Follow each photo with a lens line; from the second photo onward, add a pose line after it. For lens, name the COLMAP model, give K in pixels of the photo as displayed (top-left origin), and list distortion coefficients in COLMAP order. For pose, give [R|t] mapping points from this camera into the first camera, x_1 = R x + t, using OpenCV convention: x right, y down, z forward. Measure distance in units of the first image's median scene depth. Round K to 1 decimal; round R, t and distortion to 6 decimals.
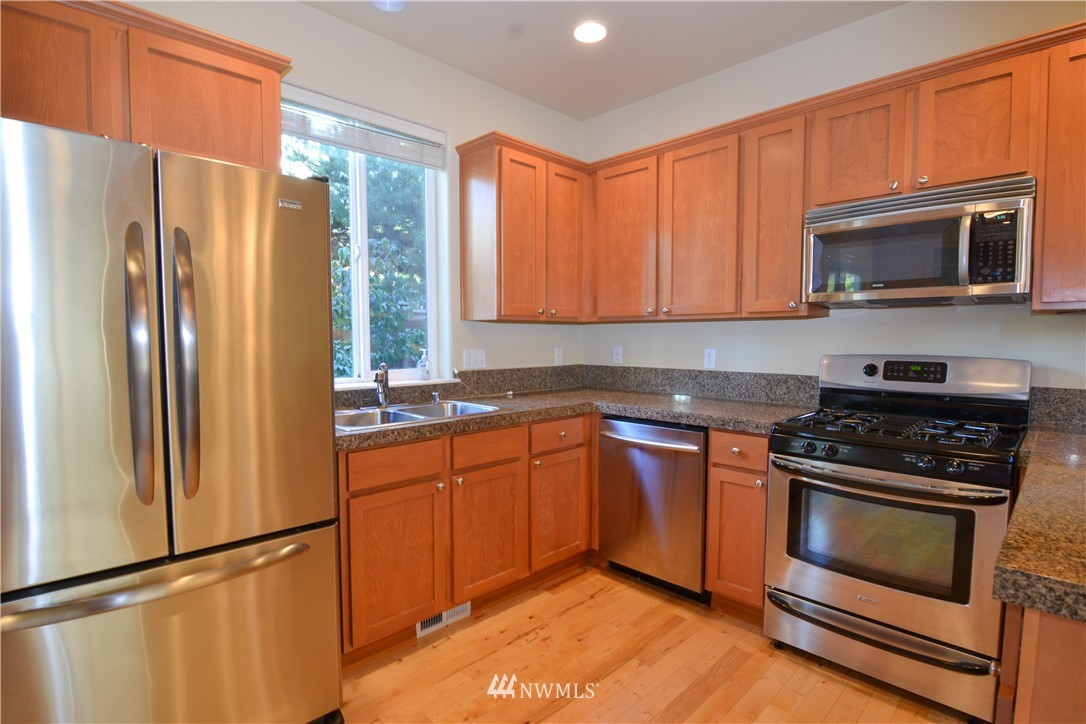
lens RADIAL K [[534.5, 0, 538.8], [0, 534.5, 368.2], [0, 0, 1]] dist [-0.001180, -0.013533]
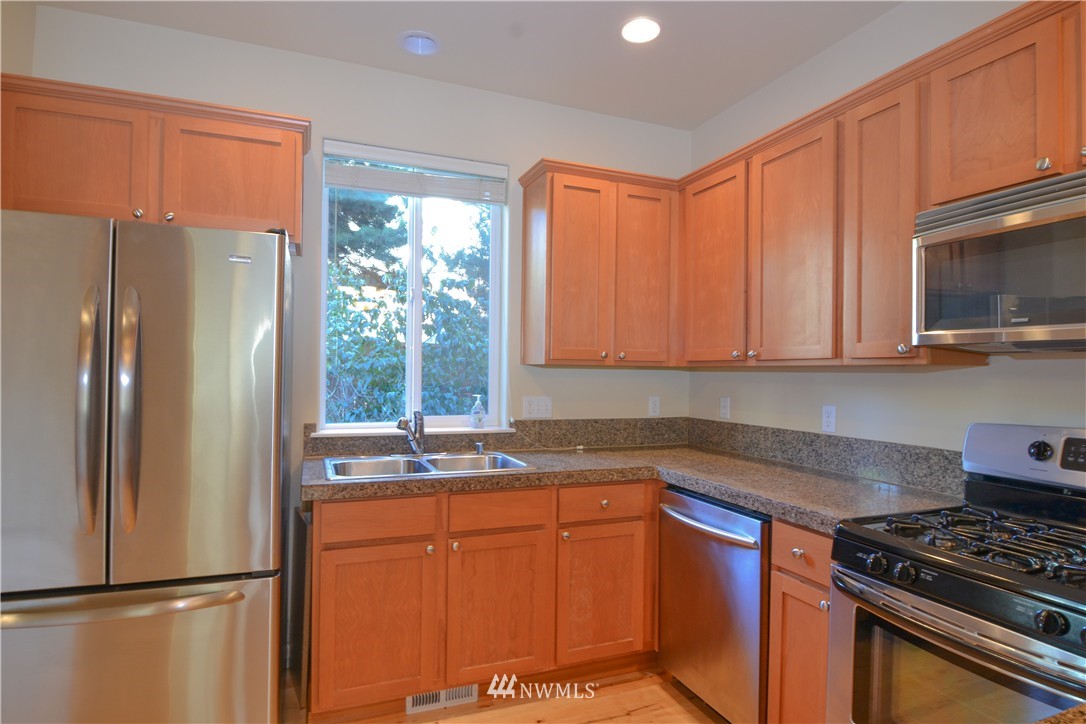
lens RADIAL K [[578.3, 0, 538.1], [0, 578.3, 368.6], [0, 0, 1]] dist [-0.001415, -0.012913]
pose [[0.920971, 0.011860, -0.389450, 0.313004], [-0.038019, 0.997502, -0.059530, -0.028957], [0.387771, 0.069632, 0.919122, 0.125431]]
